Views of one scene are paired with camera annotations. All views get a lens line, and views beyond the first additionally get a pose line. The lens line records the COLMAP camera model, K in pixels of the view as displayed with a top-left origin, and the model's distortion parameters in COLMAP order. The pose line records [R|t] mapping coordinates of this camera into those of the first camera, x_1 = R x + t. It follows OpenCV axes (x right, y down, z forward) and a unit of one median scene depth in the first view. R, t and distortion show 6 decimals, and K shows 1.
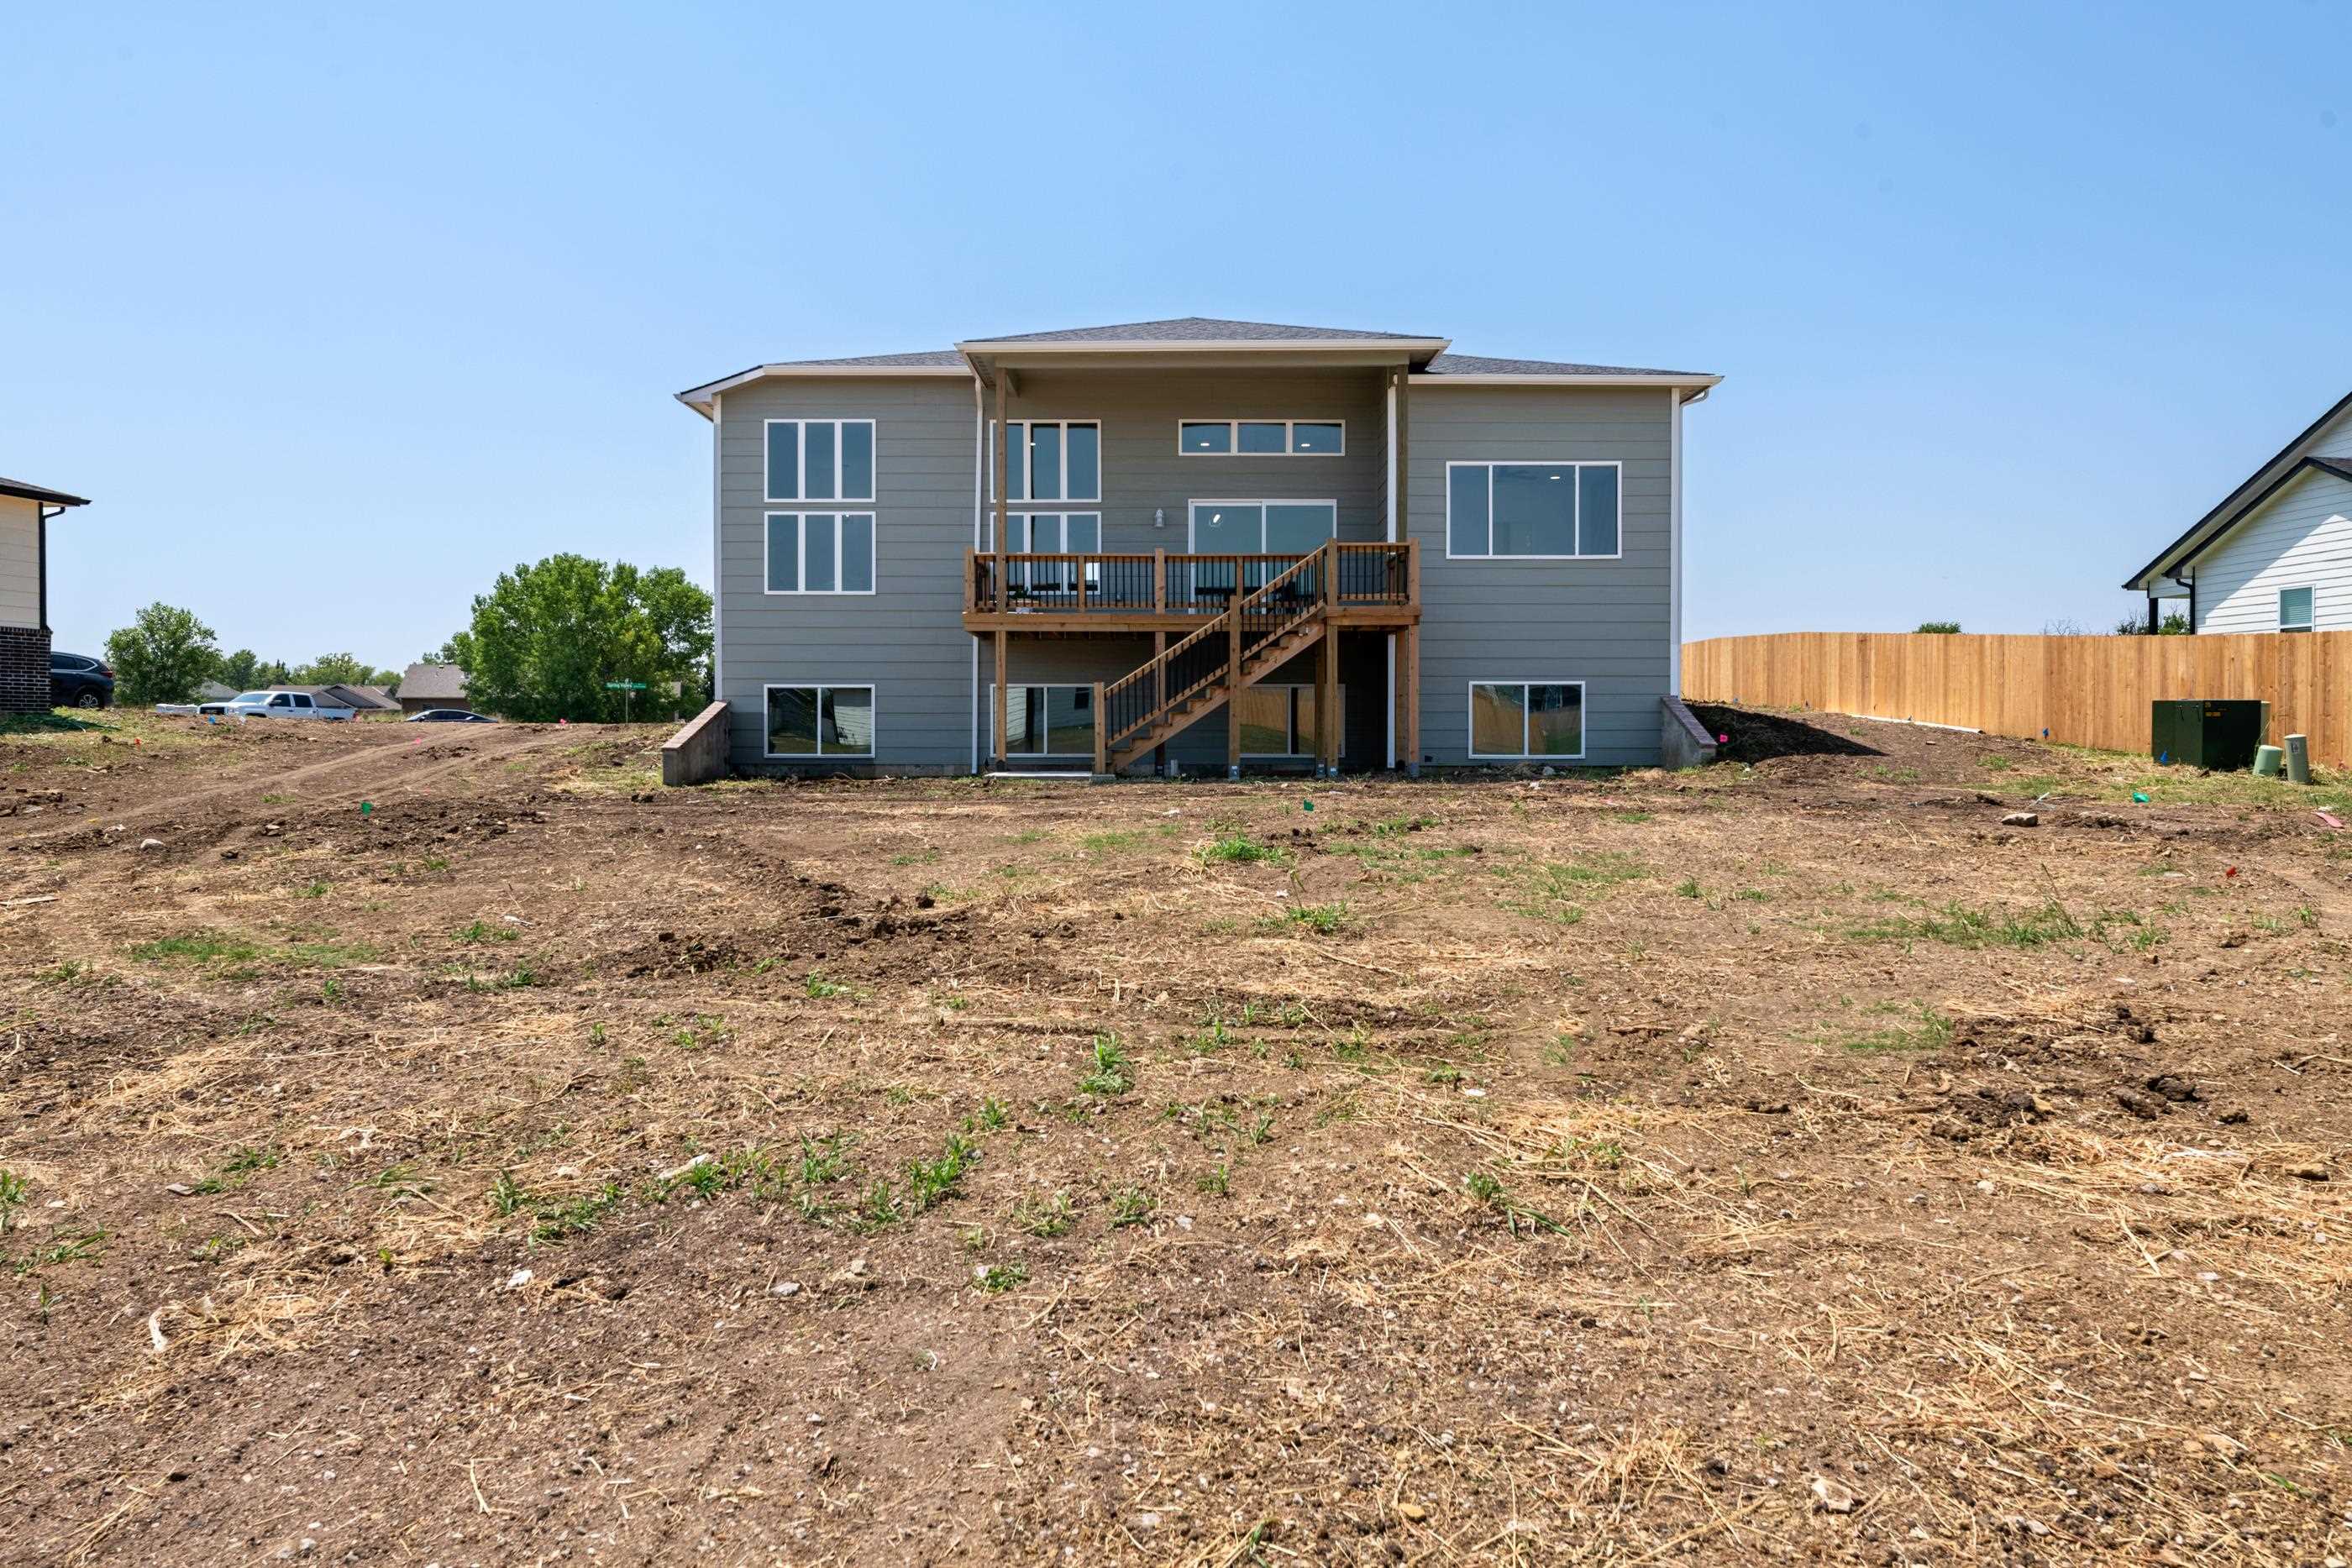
lens RADIAL K [[1585.7, 0, 1198.8], [0, 1585.7, 736.1], [0, 0, 1]] dist [0.002269, 0.005308]
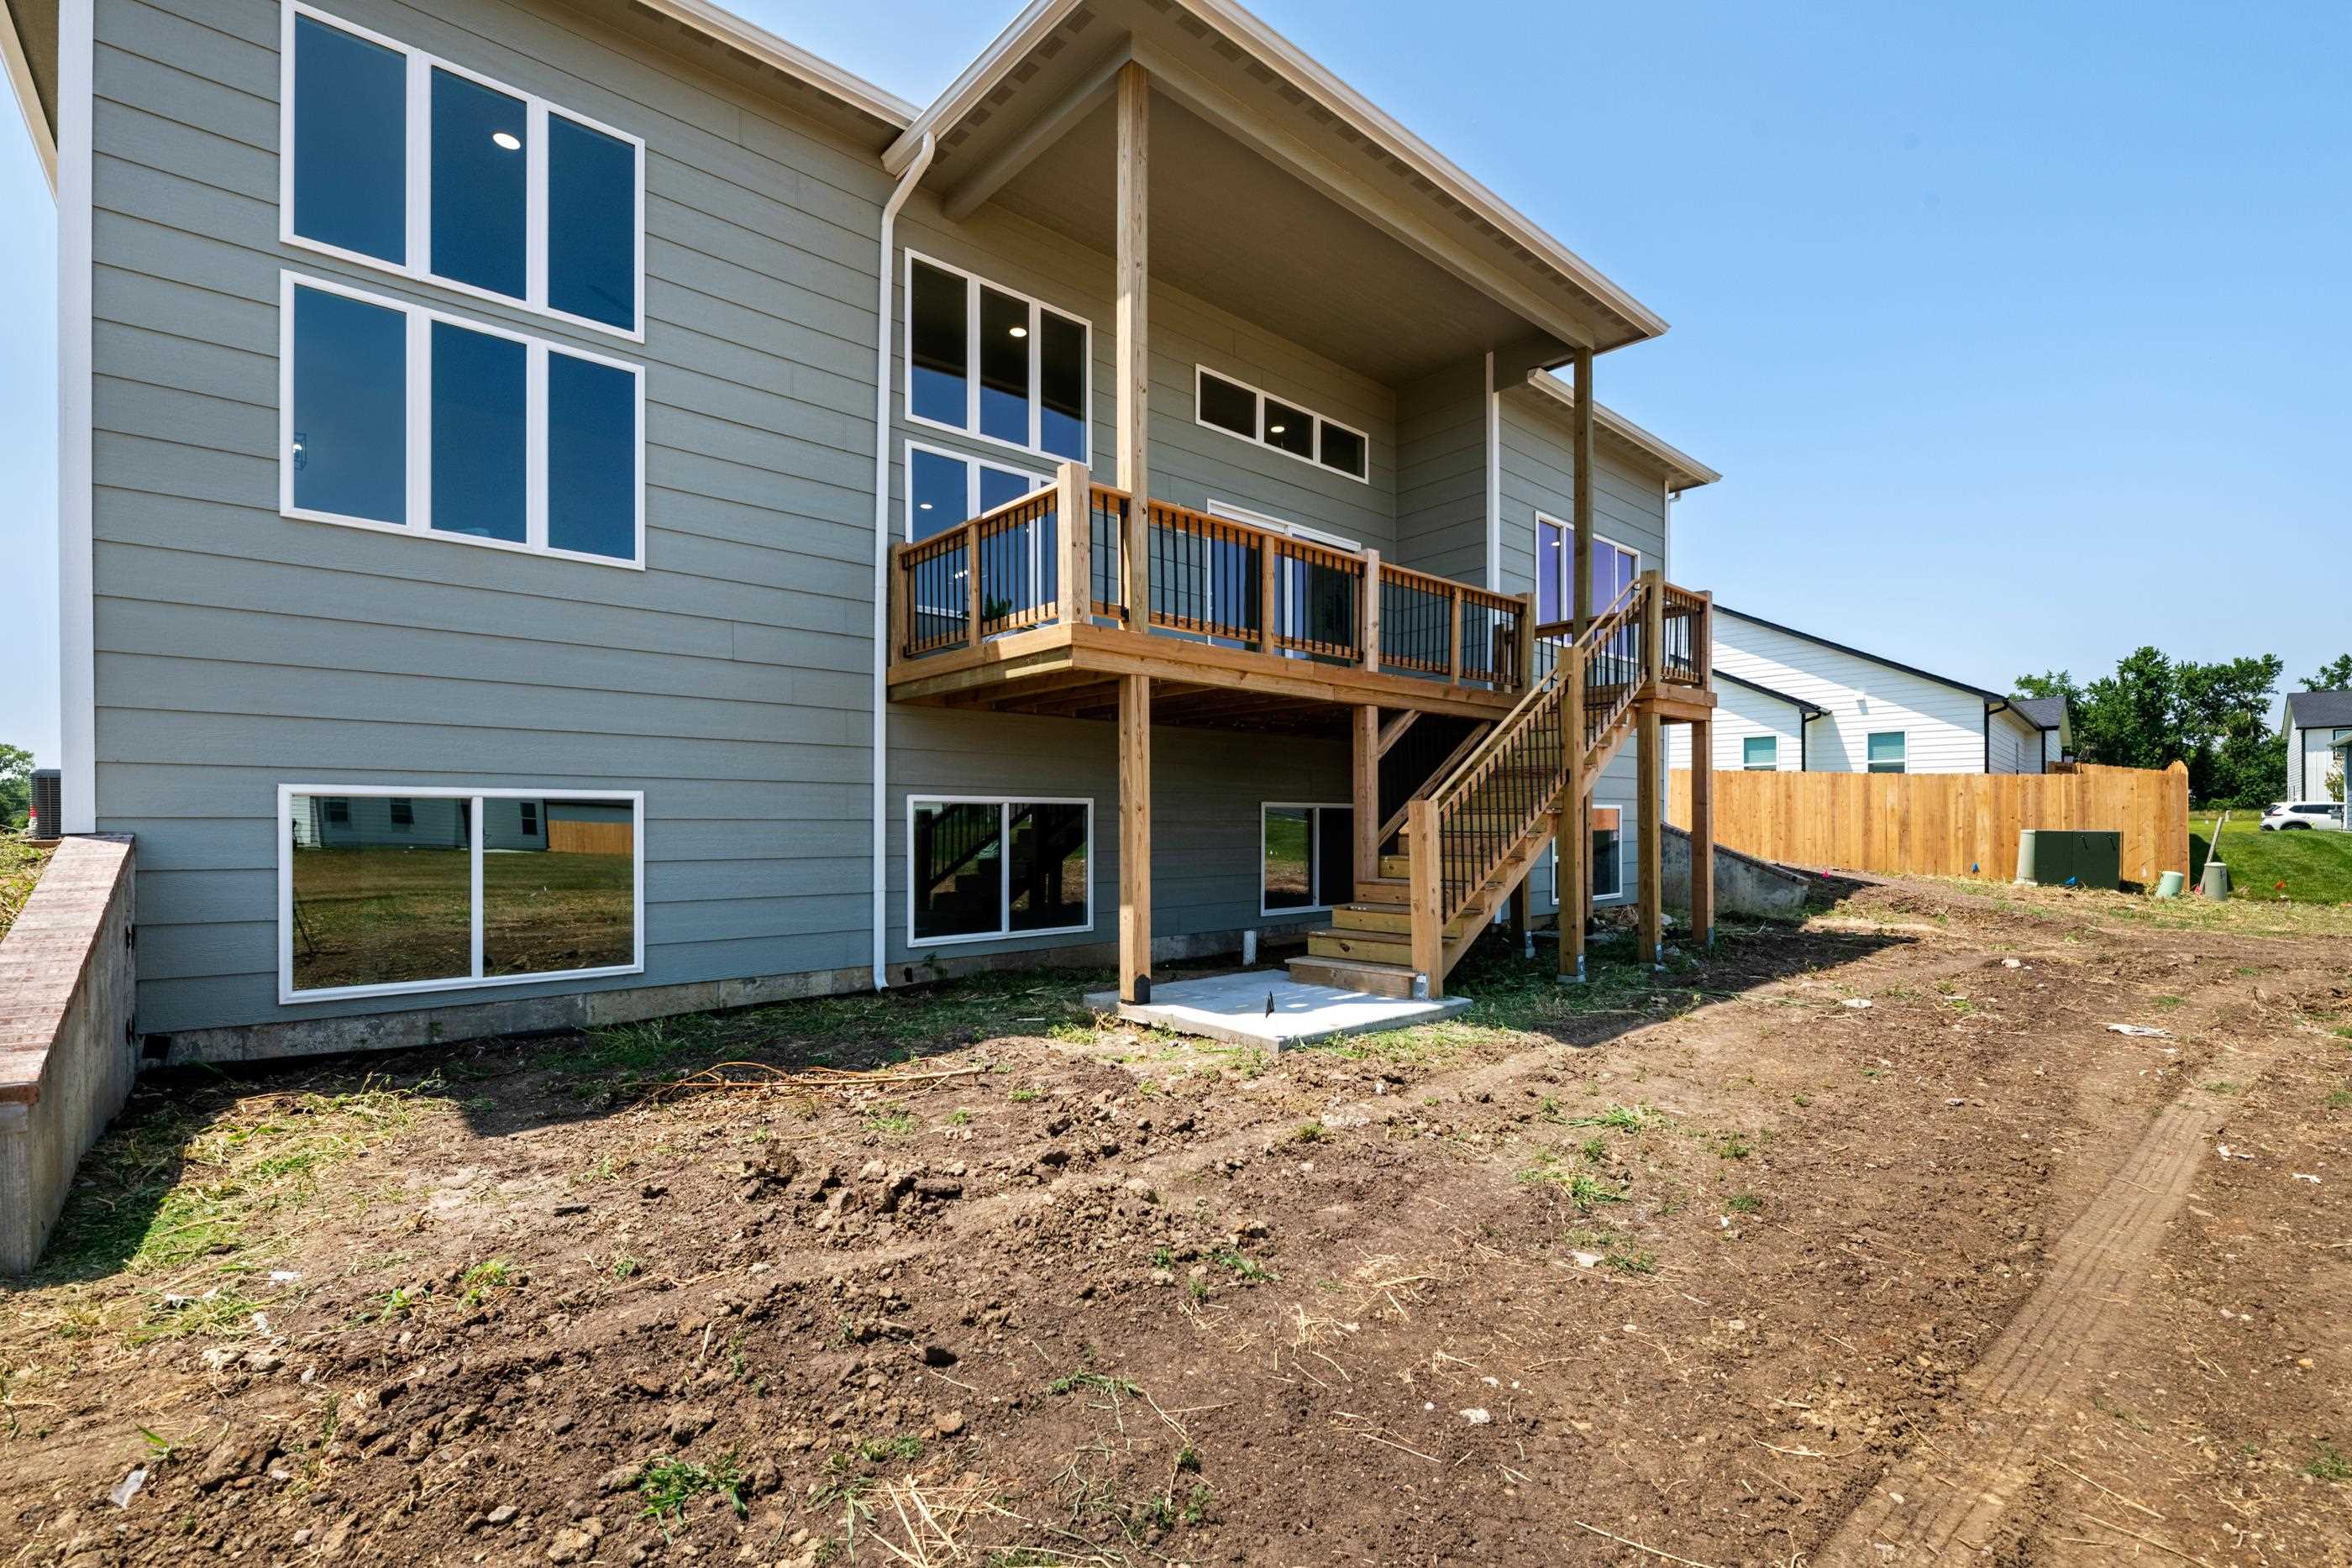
lens RADIAL K [[1019.6, 0, 1181.5], [0, 1019.6, 807.1], [0, 0, 1]] dist [-0.000486, -0.000049]
pose [[0.756497, 0.007988, 0.653949, -0.279174], [-0.000523, 0.999932, -0.011609, -0.026179], [-0.653997, 0.008440, 0.756450, 0.737684]]
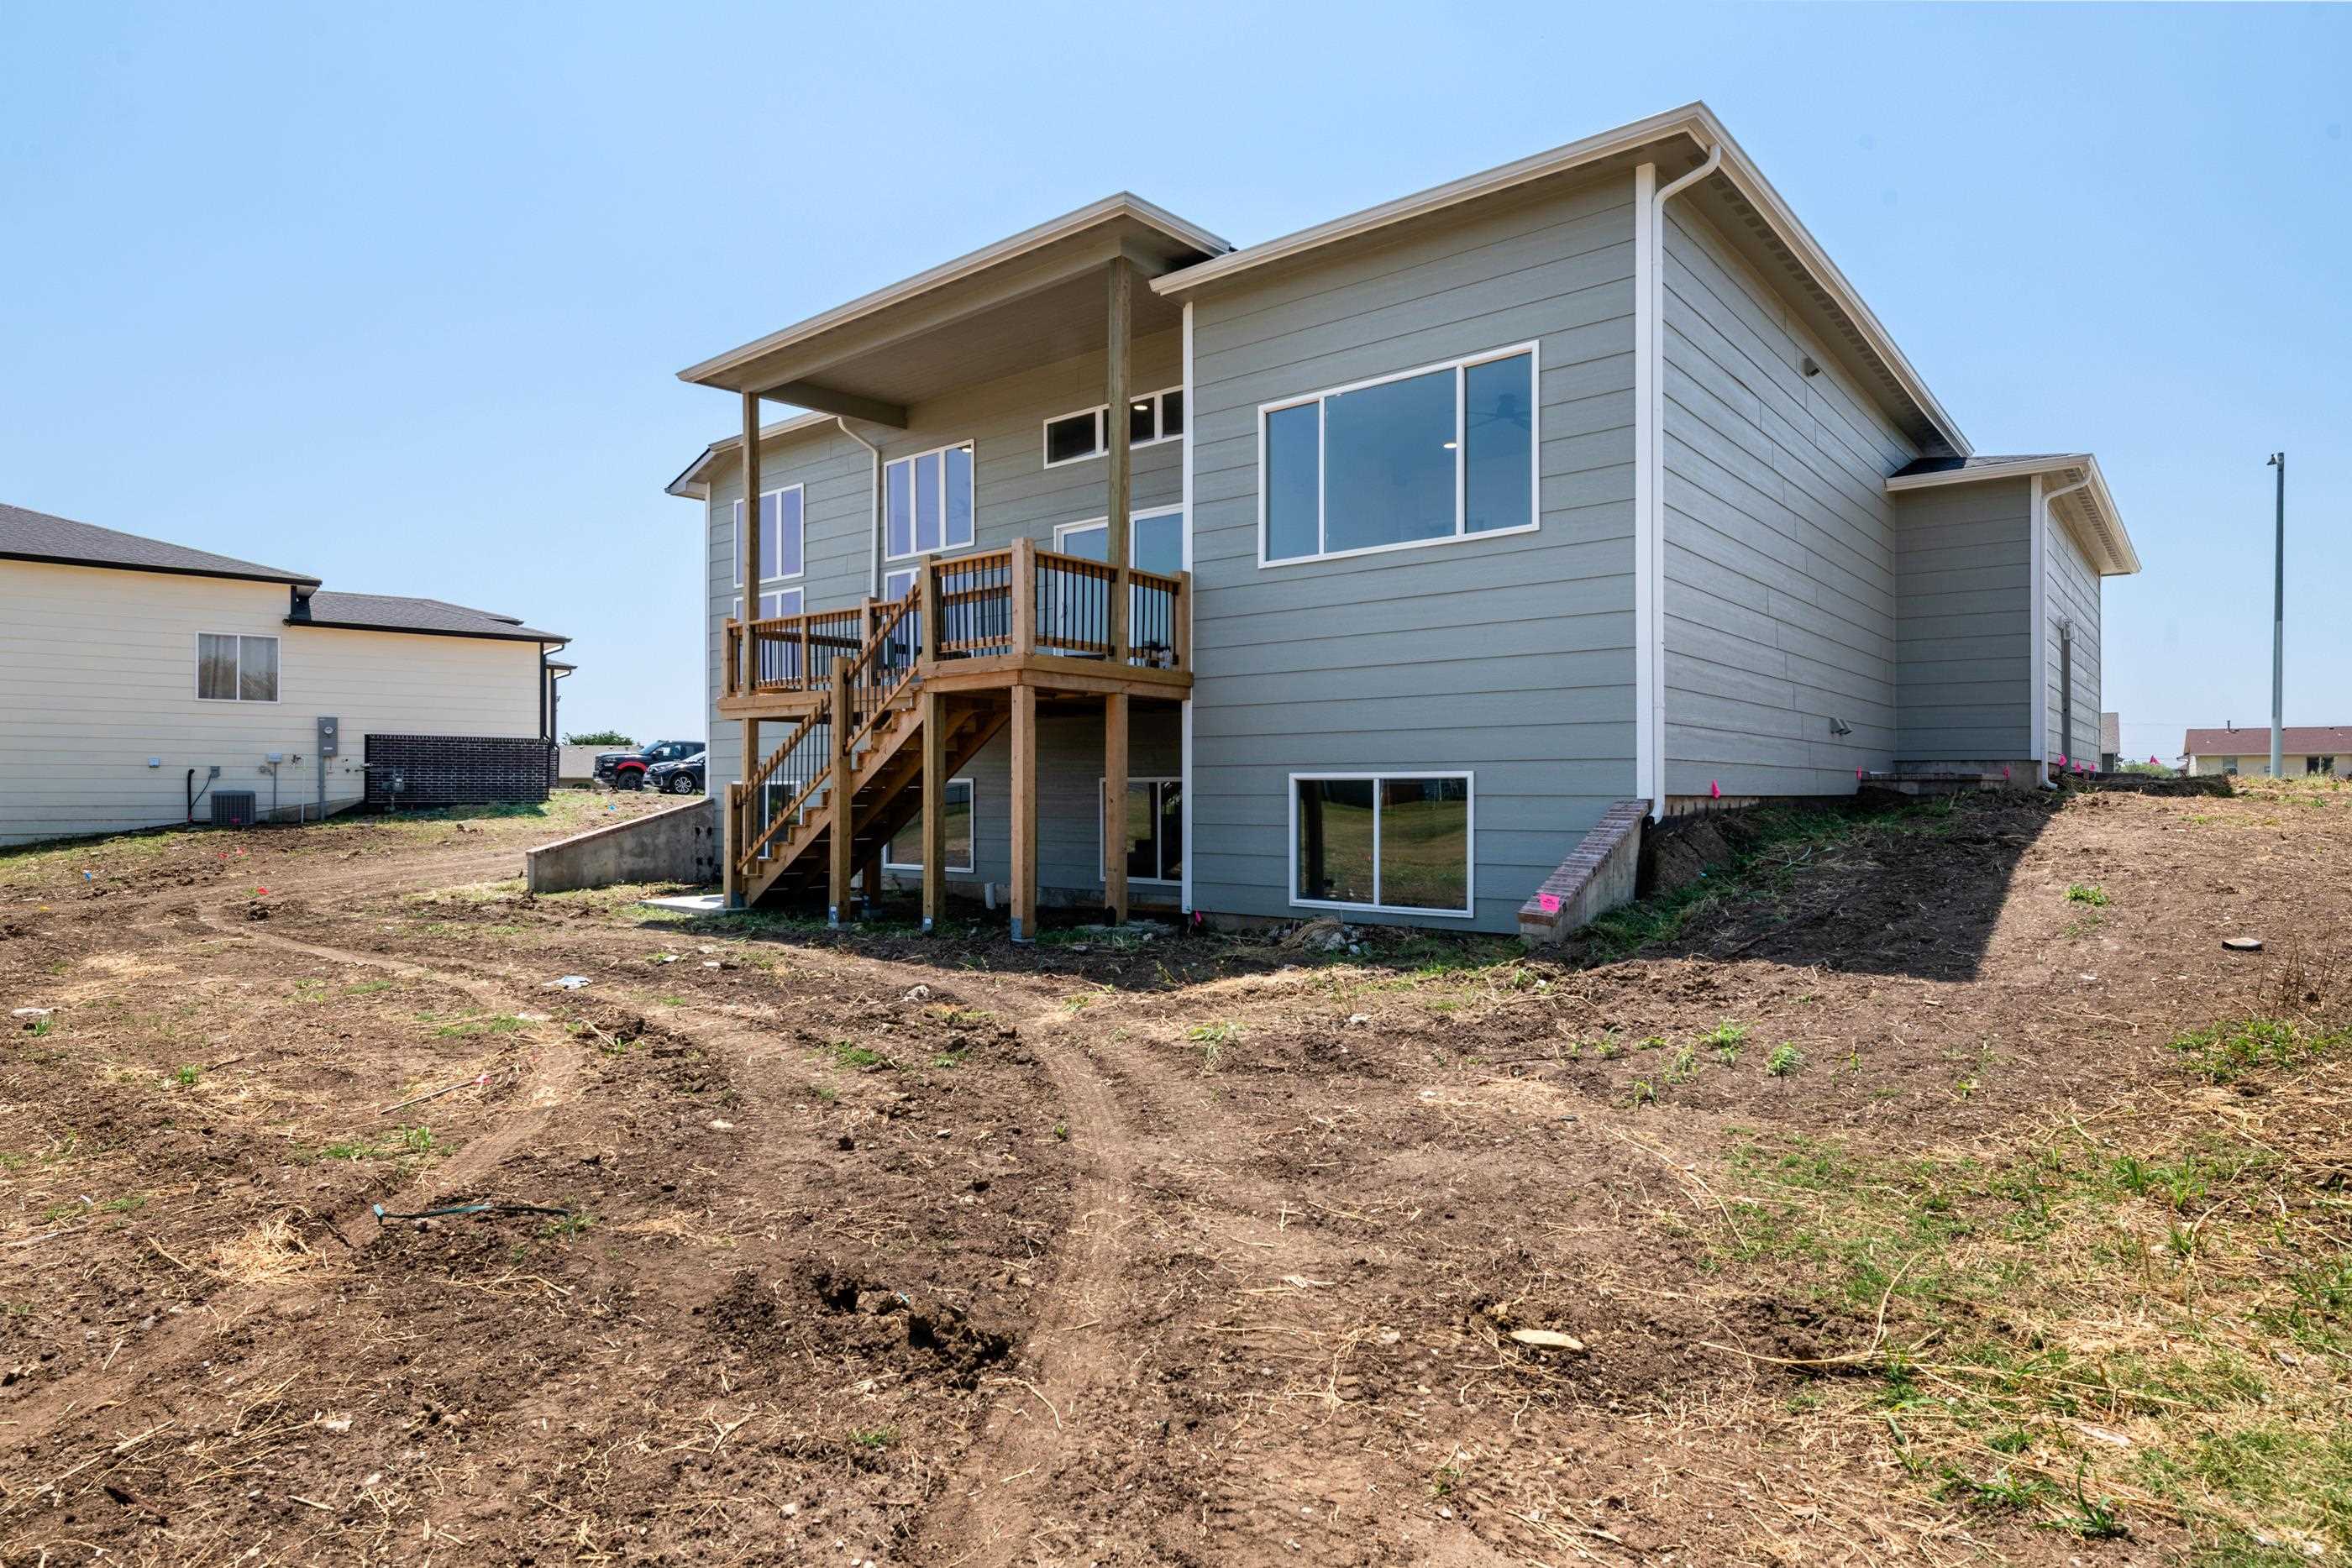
lens RADIAL K [[1313.2, 0, 1191.2], [0, 1313.2, 787.1], [0, 0, 1]] dist [-0.001347, -0.000615]
pose [[0.755189, -0.000929, -0.655507, 0.458285], [-0.002878, 0.999985, -0.004733, -0.027352], [0.655501, 0.005460, 0.755174, 0.609073]]
